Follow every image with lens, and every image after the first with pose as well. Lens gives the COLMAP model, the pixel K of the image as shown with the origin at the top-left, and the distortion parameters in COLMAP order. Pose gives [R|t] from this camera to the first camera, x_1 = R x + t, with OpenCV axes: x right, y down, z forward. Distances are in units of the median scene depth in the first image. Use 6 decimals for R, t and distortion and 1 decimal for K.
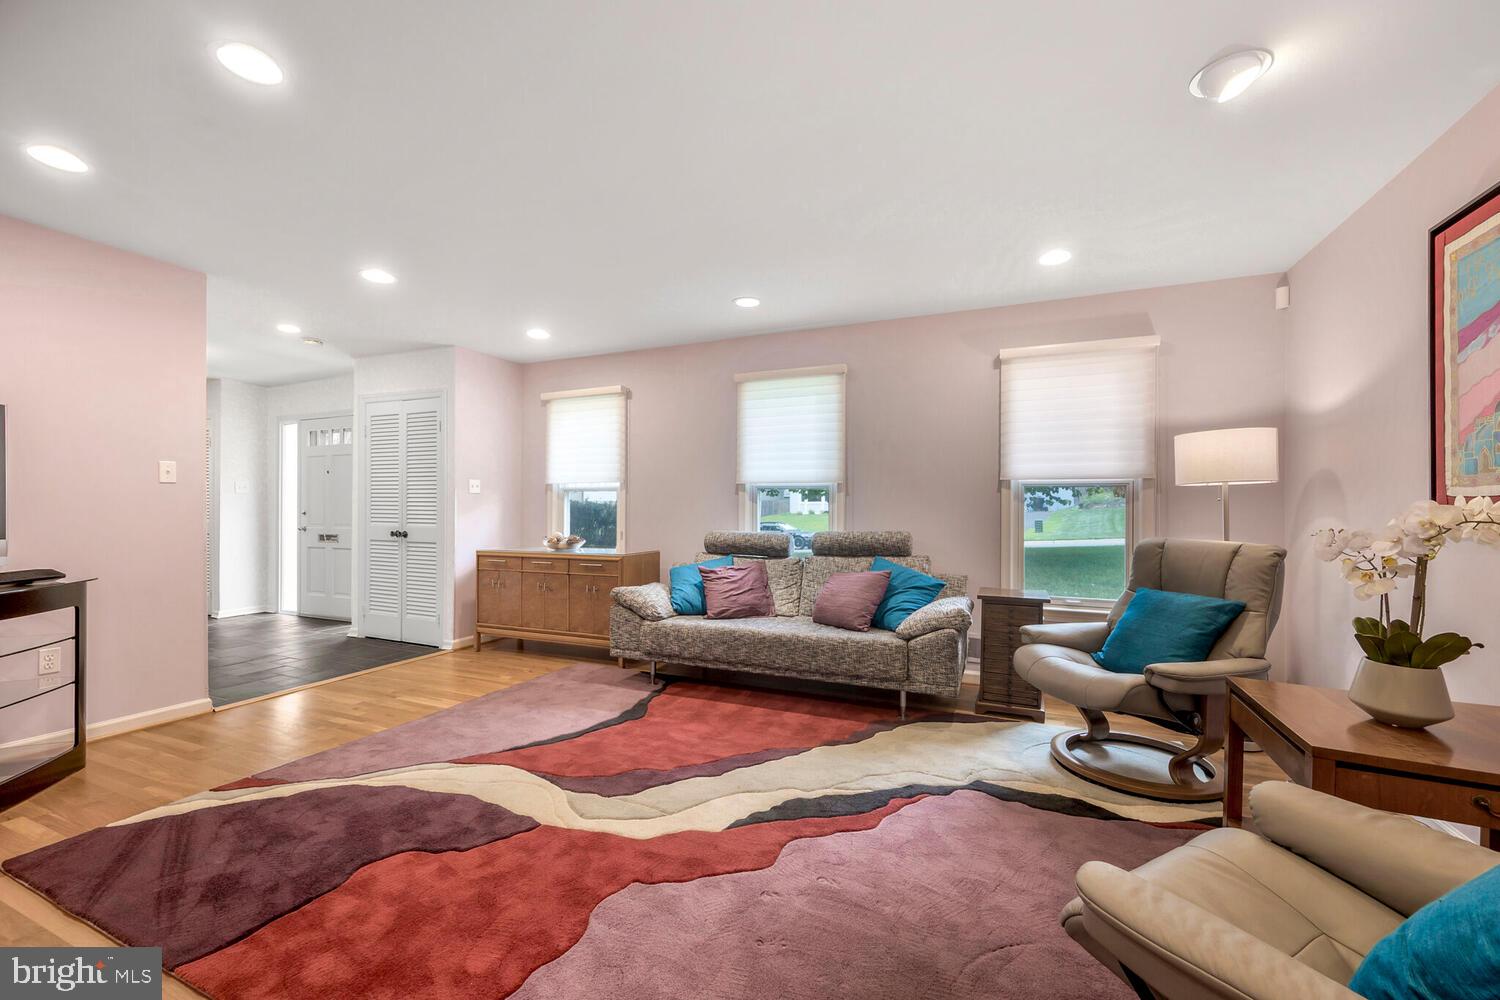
lens RADIAL K [[601.3, 0, 761.4], [0, 601.3, 507.2], [0, 0, 1]] dist [-0.000138, -0.000037]
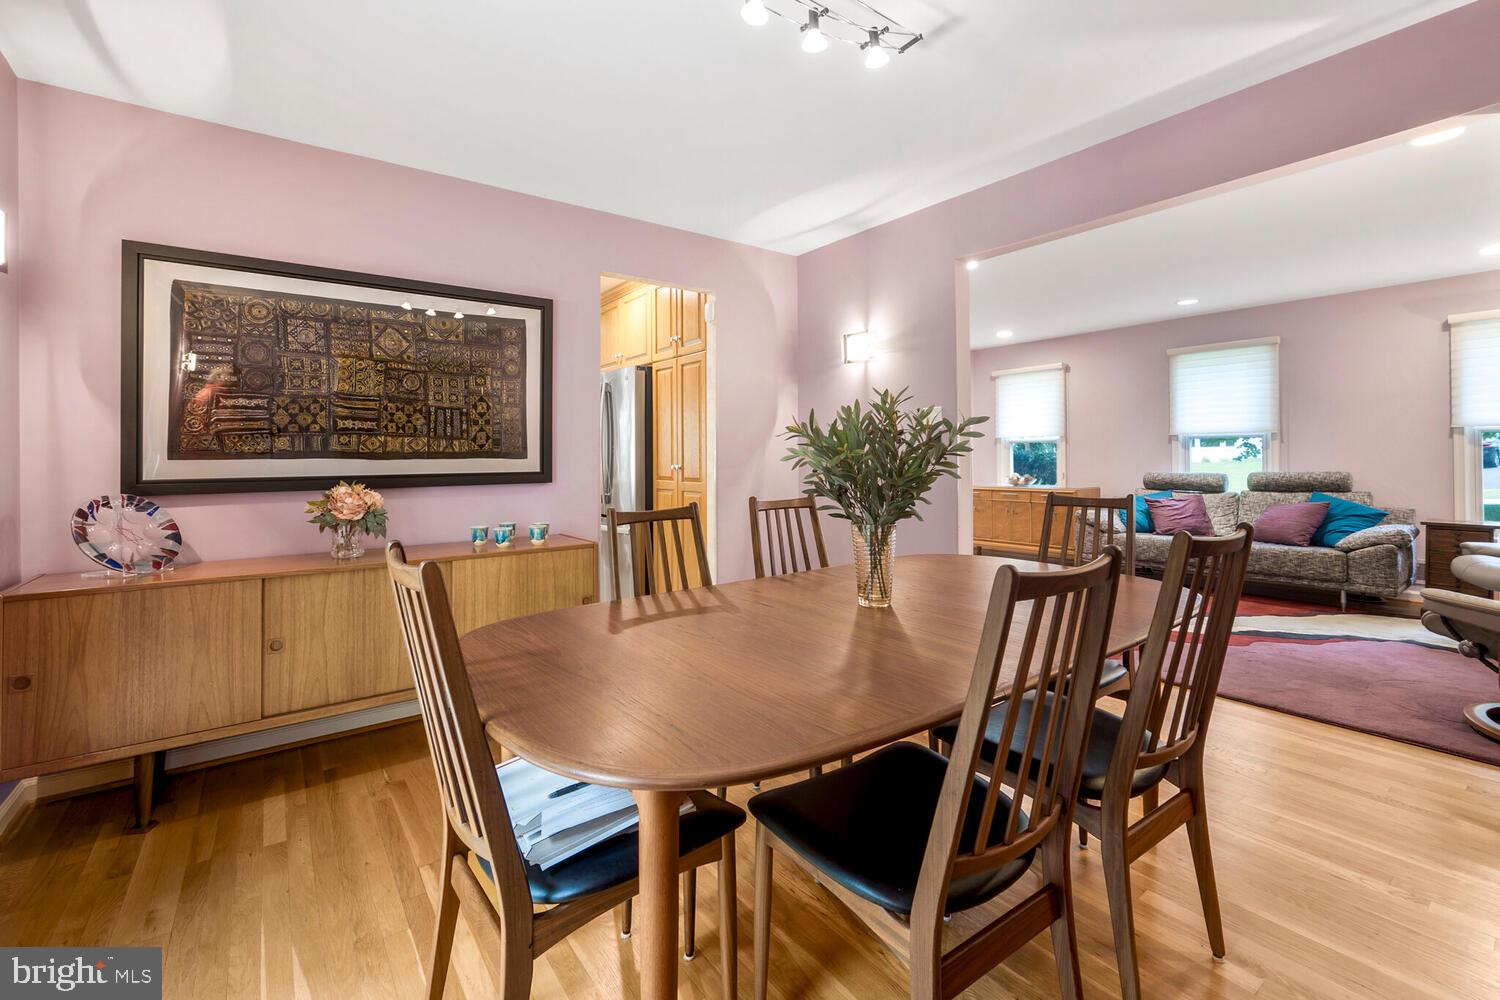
lens RADIAL K [[646.2, 0, 754.6], [0, 646.2, 452.5], [0, 0, 1]] dist [-0.000912, 0.000185]
pose [[0.869208, -0.013026, -0.494276, -0.157179], [0.010957, 0.999915, -0.007083, -0.002344], [0.494326, 0.000741, 0.869276, -0.748647]]
